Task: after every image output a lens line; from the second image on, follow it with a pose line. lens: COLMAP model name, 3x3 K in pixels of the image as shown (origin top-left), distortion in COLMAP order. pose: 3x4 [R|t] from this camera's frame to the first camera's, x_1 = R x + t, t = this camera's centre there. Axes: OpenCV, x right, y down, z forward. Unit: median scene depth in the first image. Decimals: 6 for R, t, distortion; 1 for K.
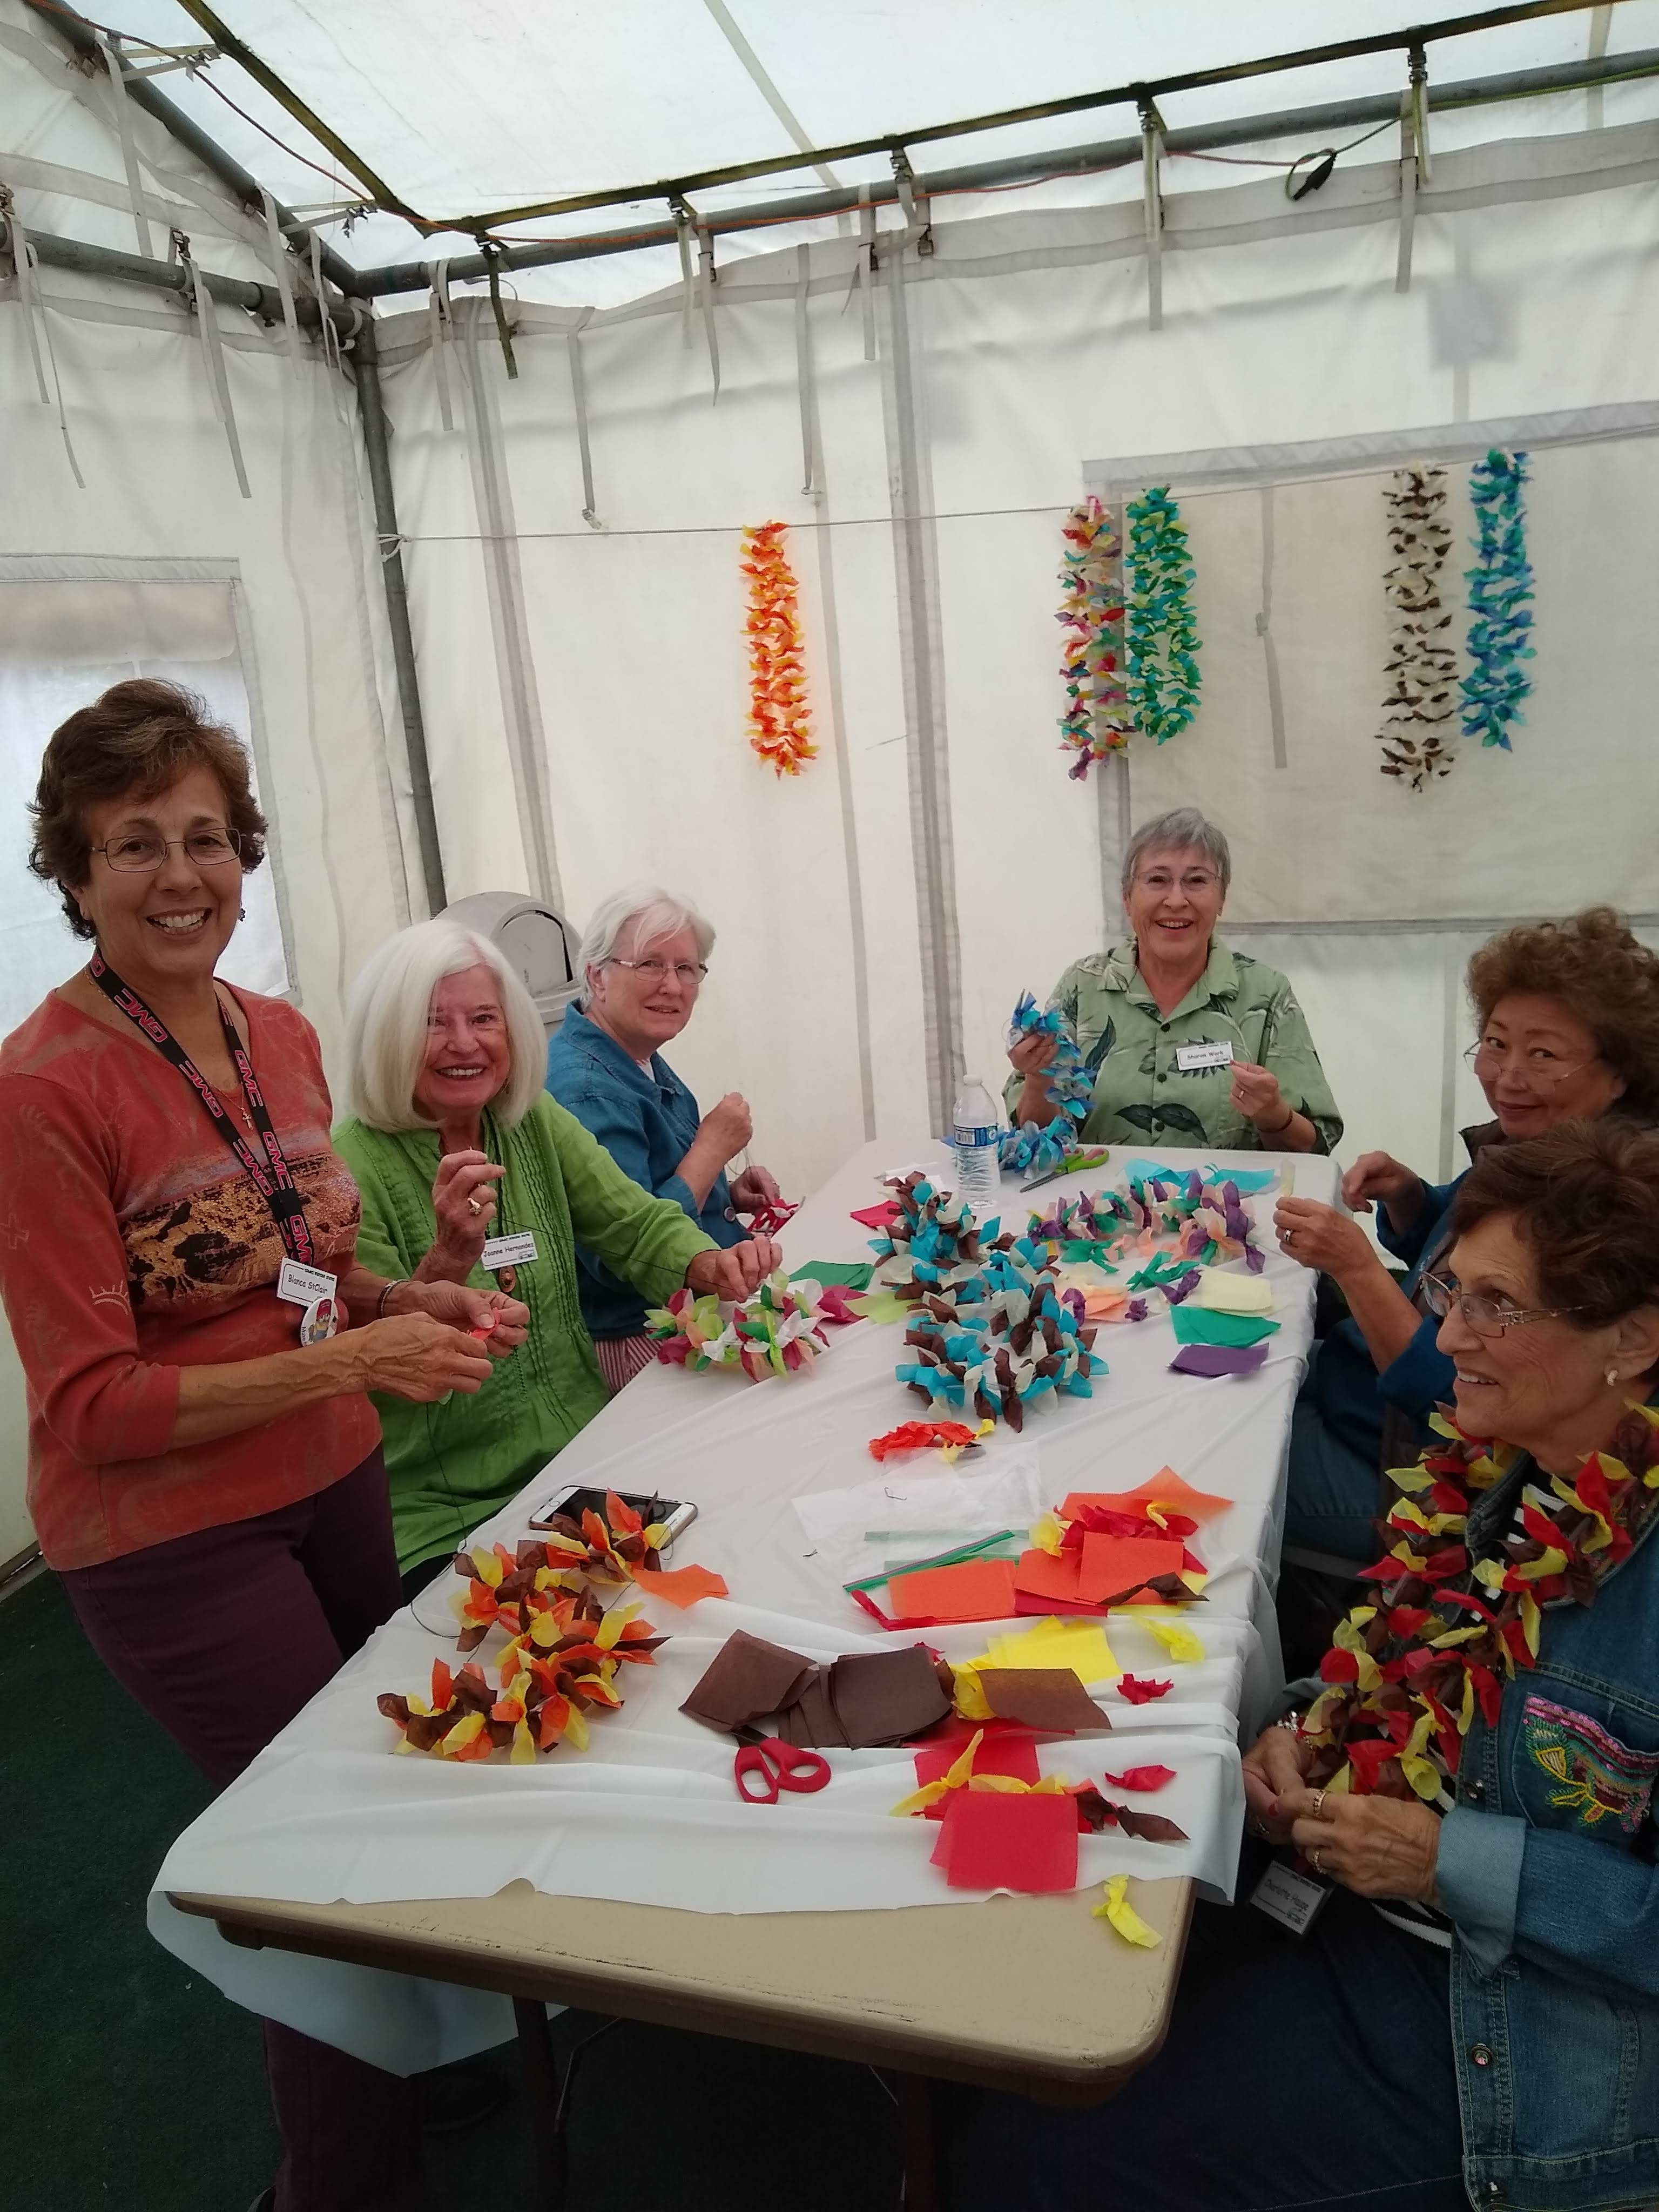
lens RADIAL K [[1781.6, 0, 845.3], [0, 1781.6, 1133.3], [0, 0, 1]] dist [-0.001224, -0.006591]
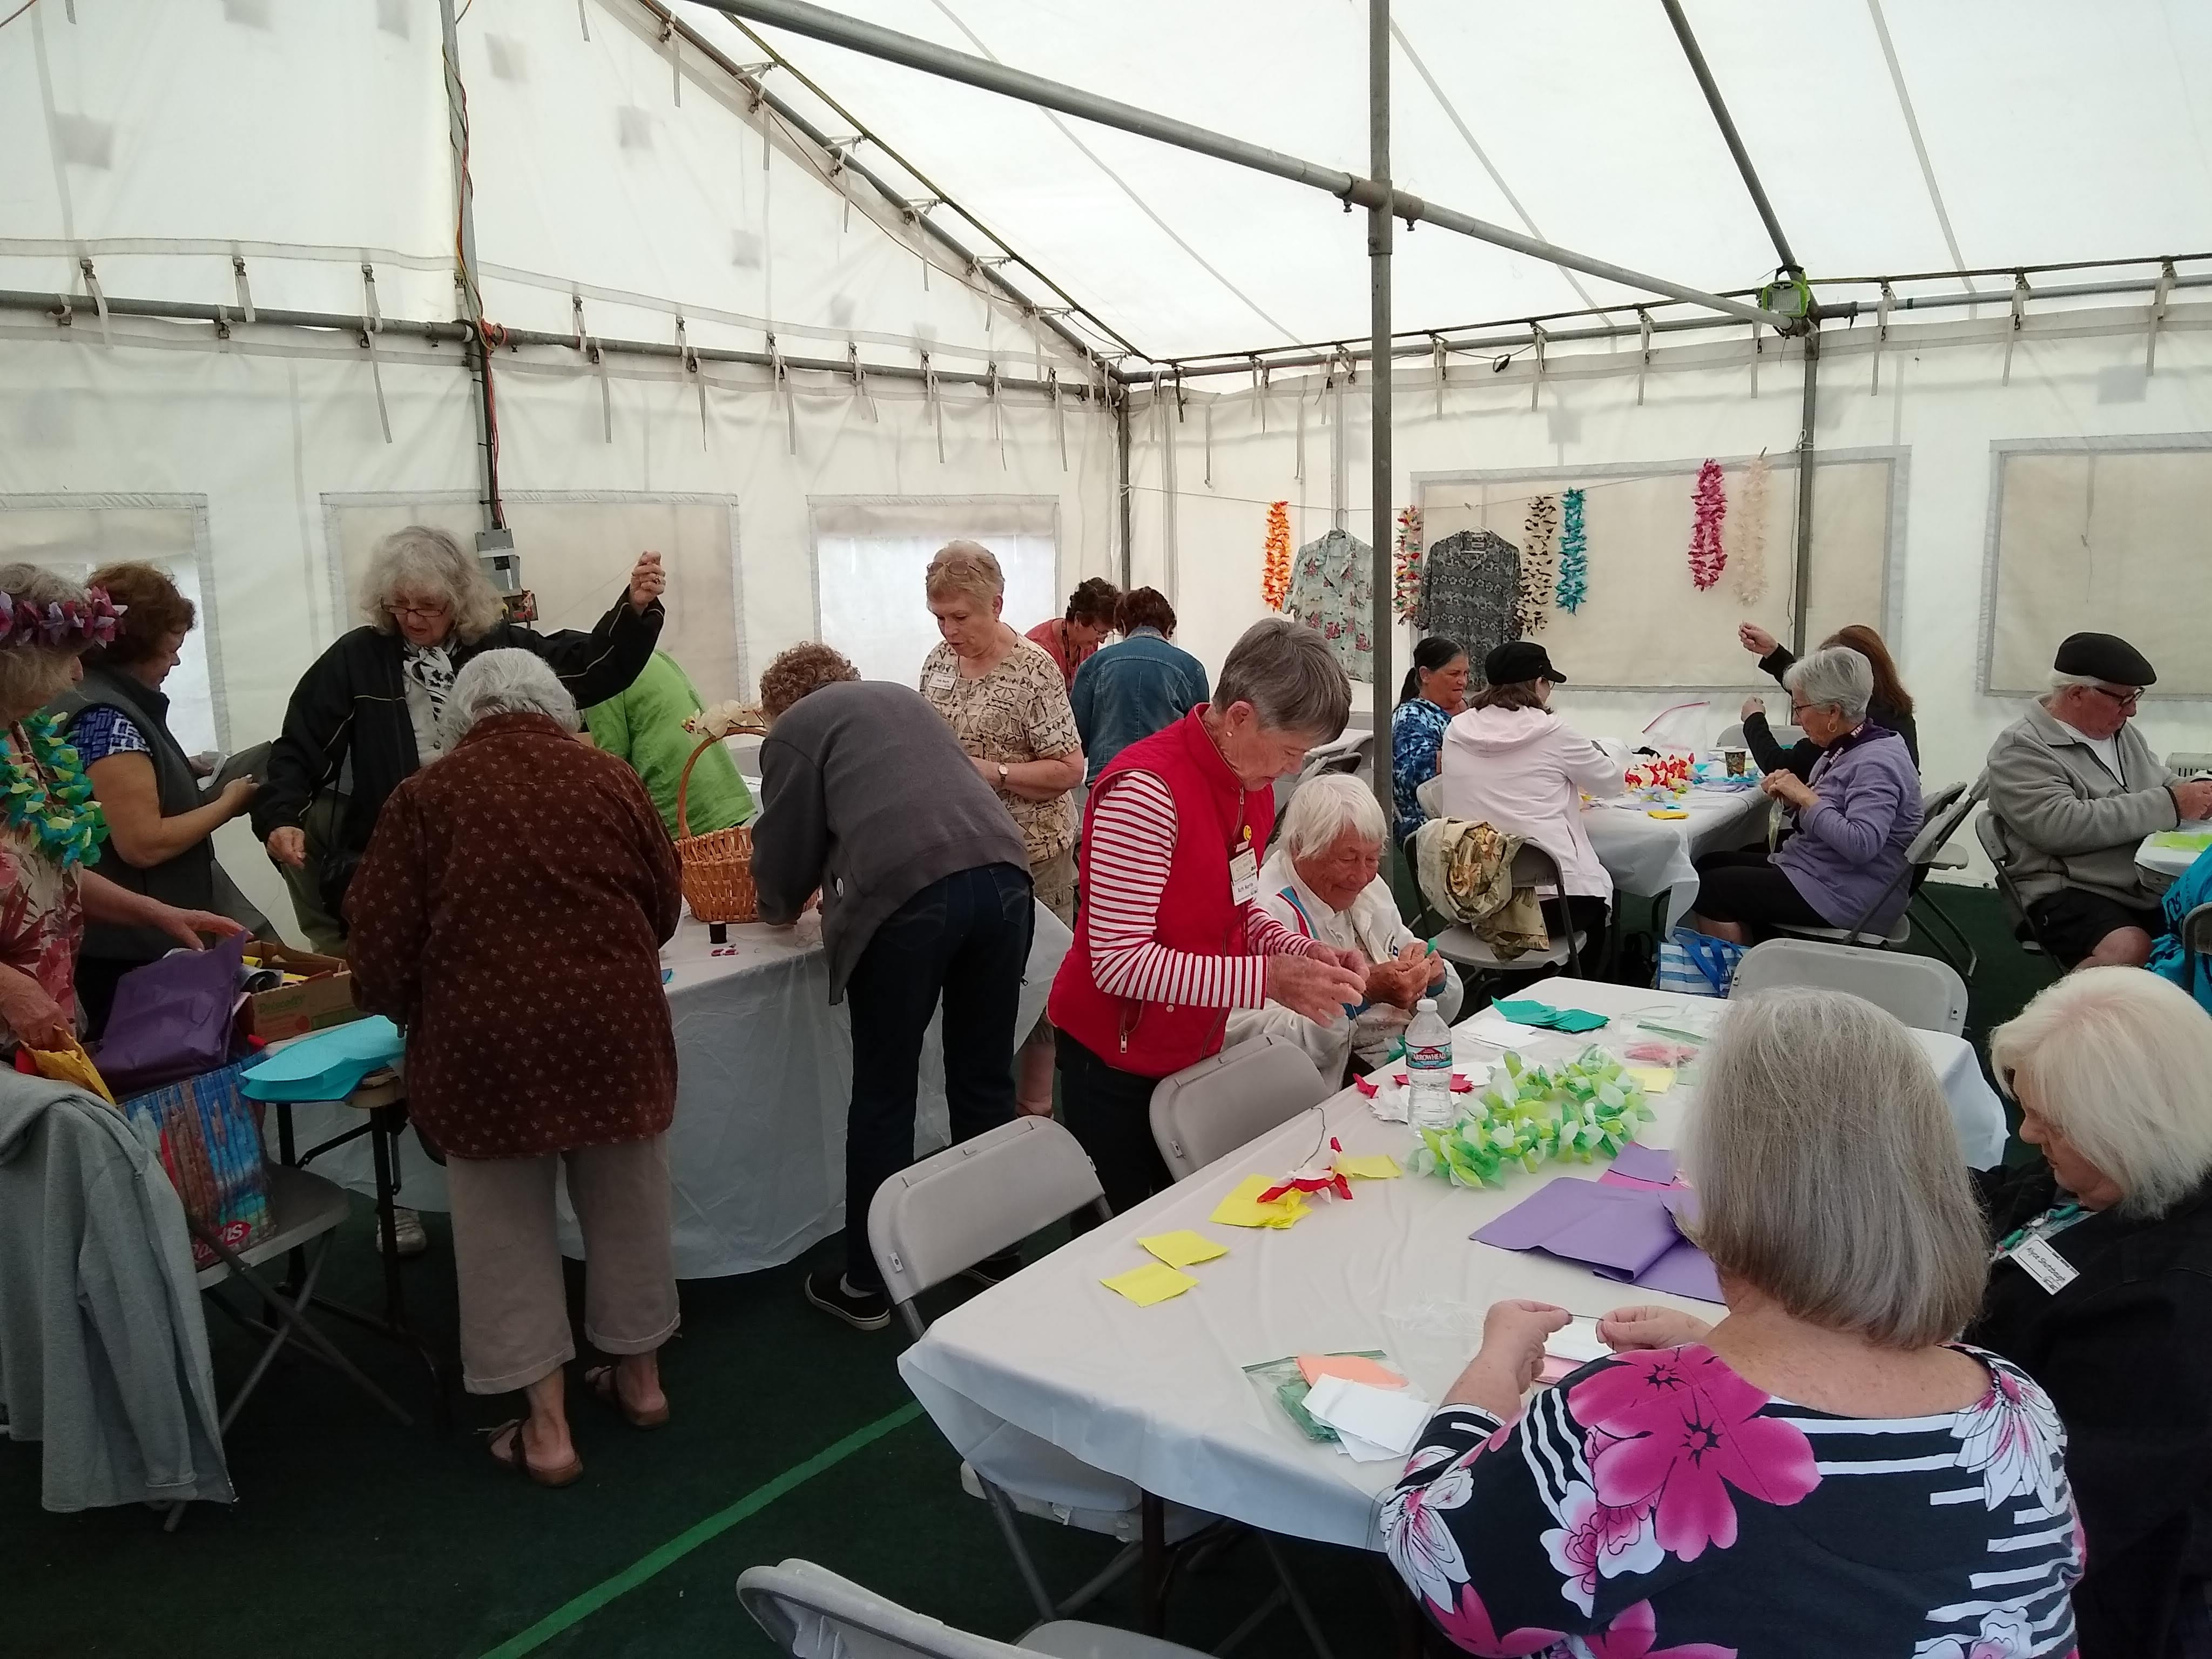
lens RADIAL K [[1746.3, 0, 1106.0], [0, 1746.3, 829.5], [0, 0, 1]] dist [-0.005952, 0.008801]
pose [[0.951771, 0.107832, -0.287235, 0.452476], [-0.135050, 0.987871, -0.076634, 0.301030], [0.275488, 0.111729, 0.954790, -1.195449]]
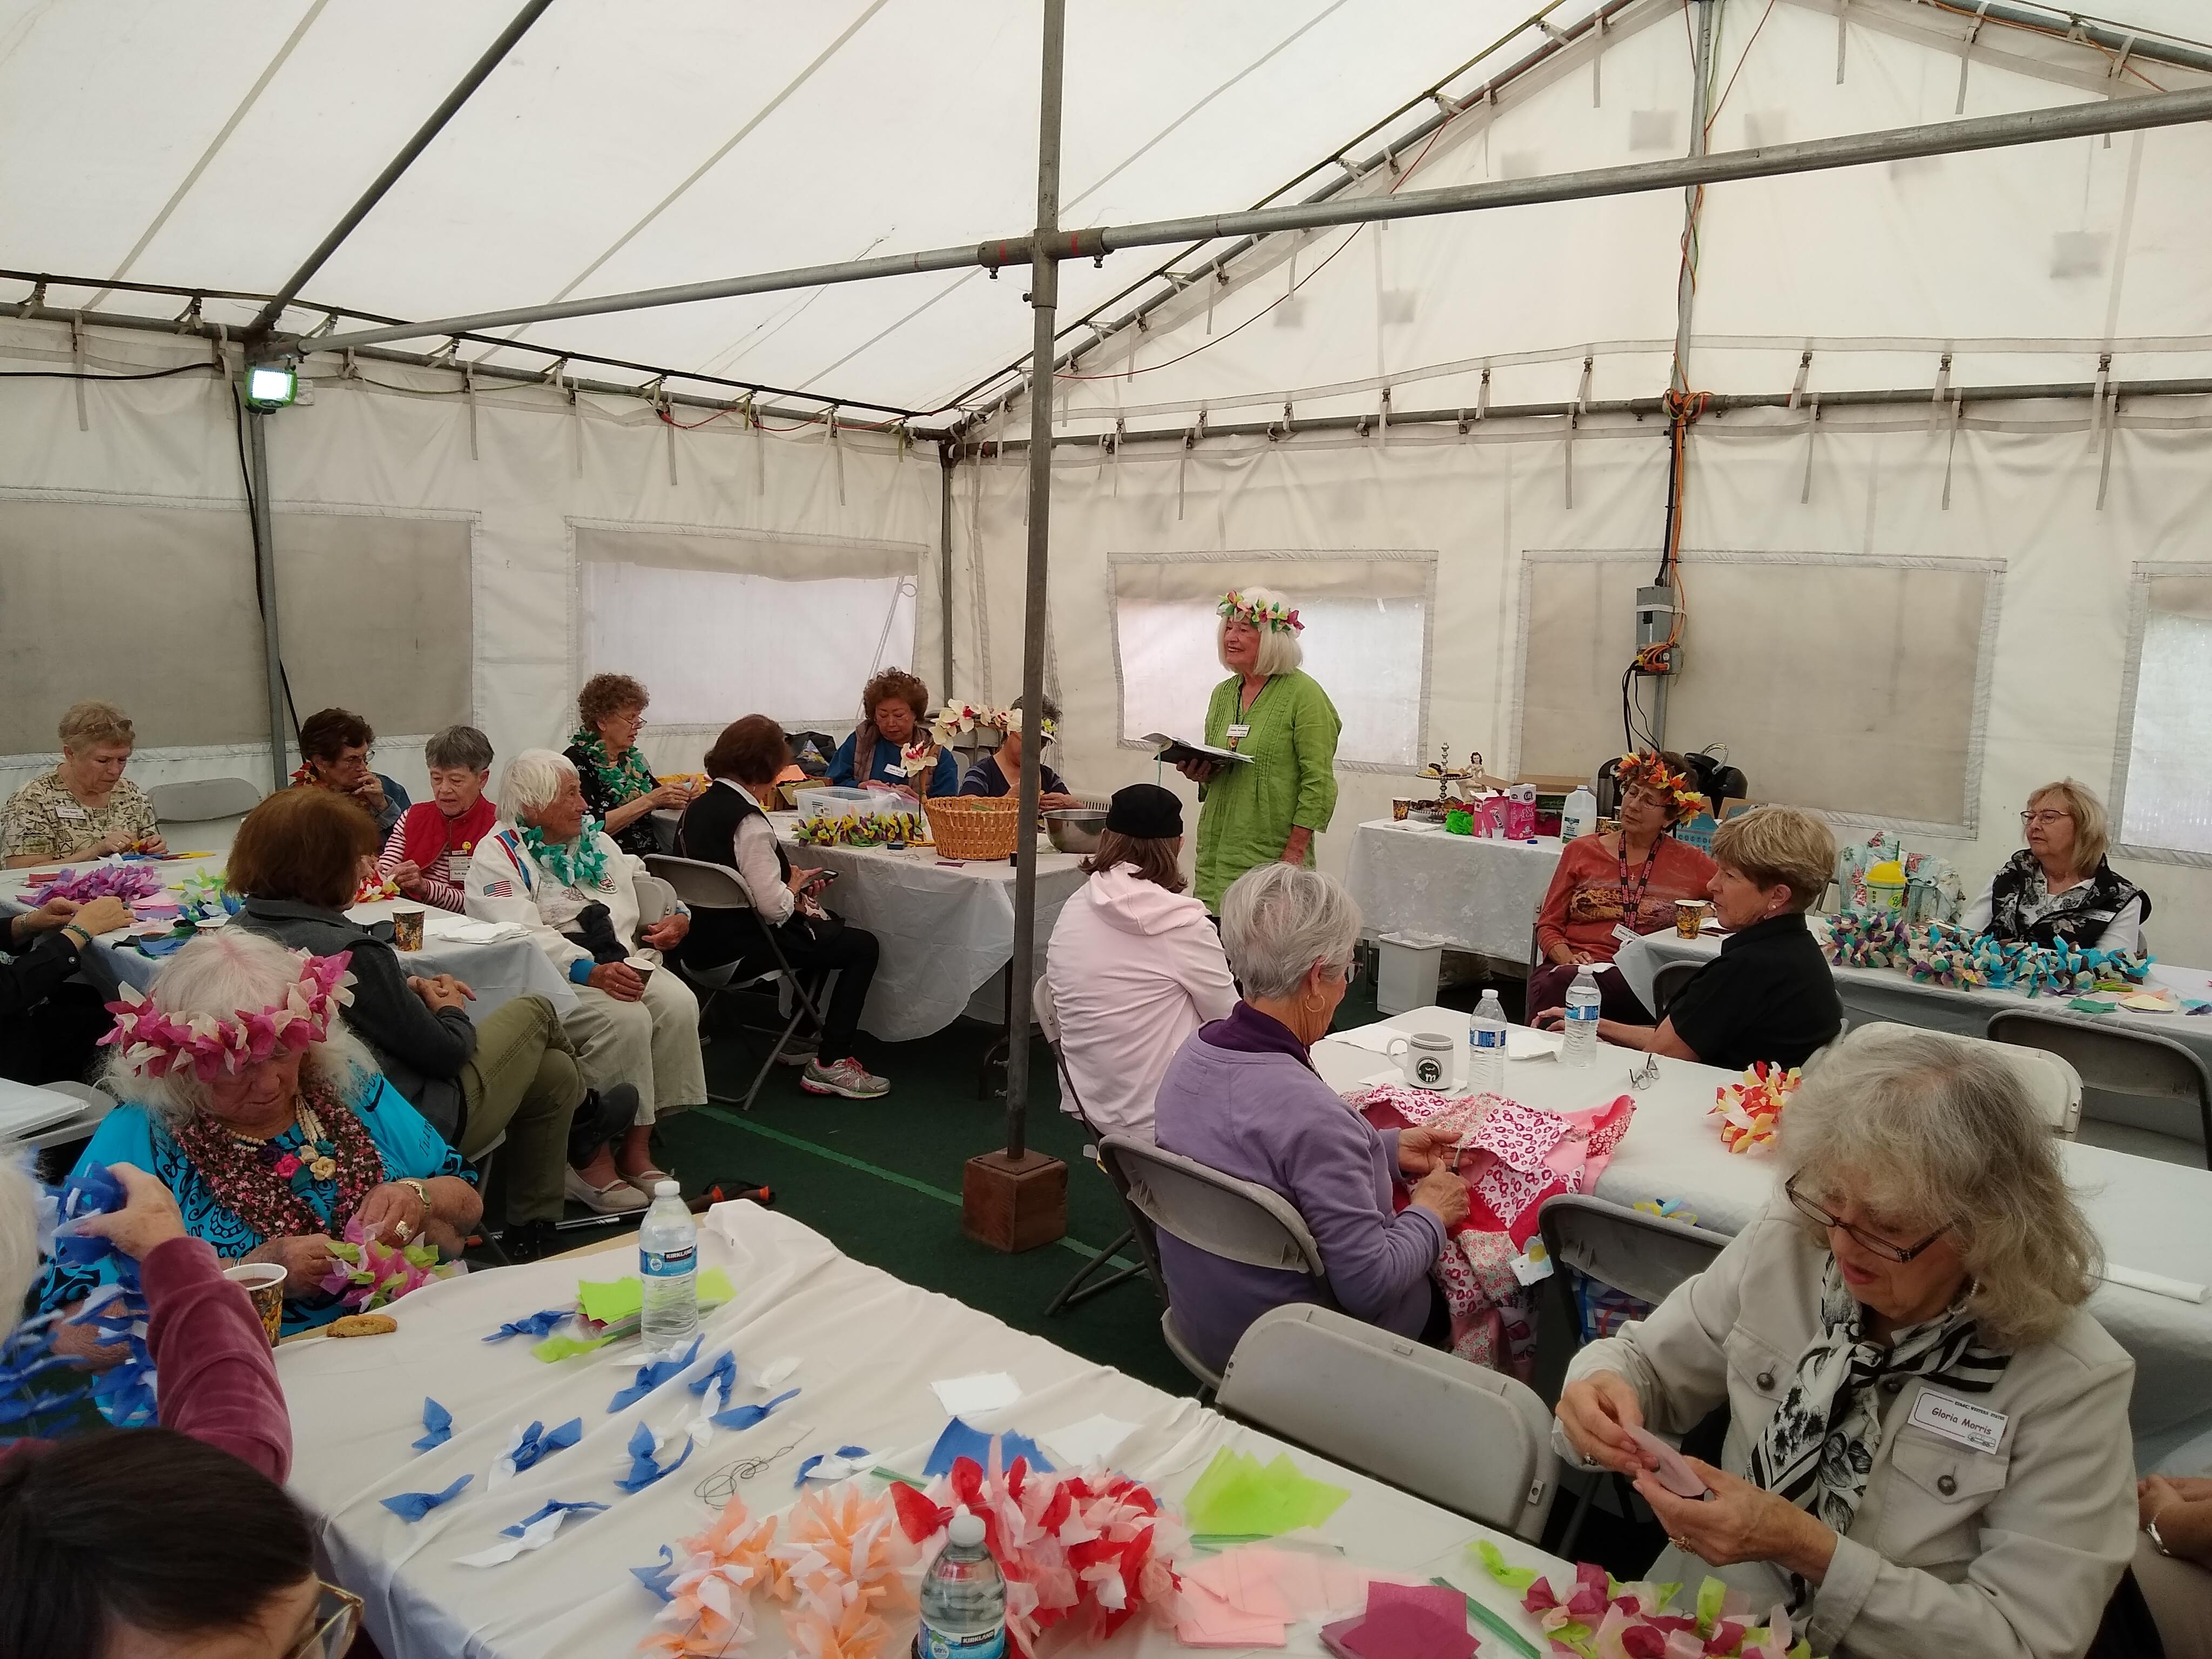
lens RADIAL K [[1781.6, 0, 1130.0], [0, 1781.6, 855.8], [0, 0, 1]] dist [-0.001224, -0.006591]
pose [[-0.380933, 0.207803, -0.900948, 1.274302], [-0.258319, 0.911696, 0.319502, -0.209425], [0.887784, 0.354441, -0.293616, 0.317239]]
